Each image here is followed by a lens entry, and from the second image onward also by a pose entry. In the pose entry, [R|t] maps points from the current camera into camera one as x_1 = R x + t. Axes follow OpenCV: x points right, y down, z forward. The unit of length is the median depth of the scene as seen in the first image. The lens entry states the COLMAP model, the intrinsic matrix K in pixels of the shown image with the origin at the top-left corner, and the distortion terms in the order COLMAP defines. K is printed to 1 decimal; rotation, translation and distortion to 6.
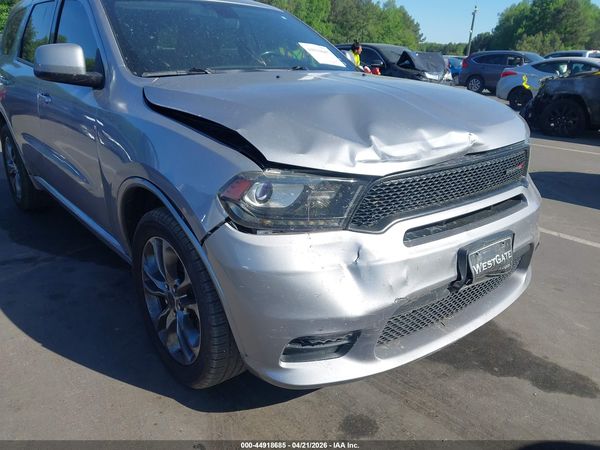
lens RADIAL K [[477.8, 0, 293.5], [0, 477.8, 224.0], [0, 0, 1]] dist [0.016059, -0.024057]
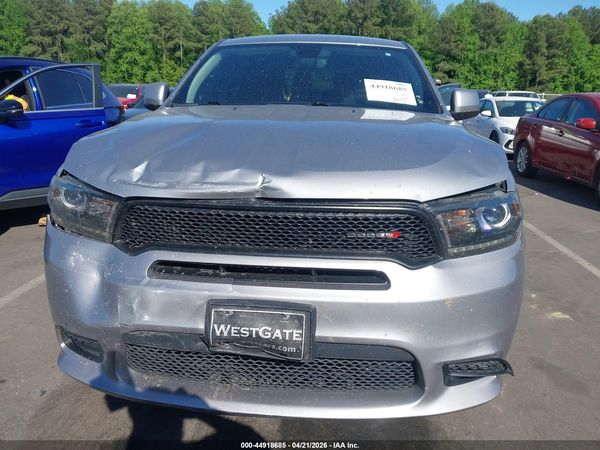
lens RADIAL K [[477.8, 0, 299.3], [0, 477.8, 226.1], [0, 0, 1]] dist [0.016059, -0.024057]
pose [[0.710632, 0.184747, -0.678875, 0.903912], [-0.243353, 0.969894, 0.009207, -0.109877], [0.660138, 0.158664, 0.734196, 0.395703]]
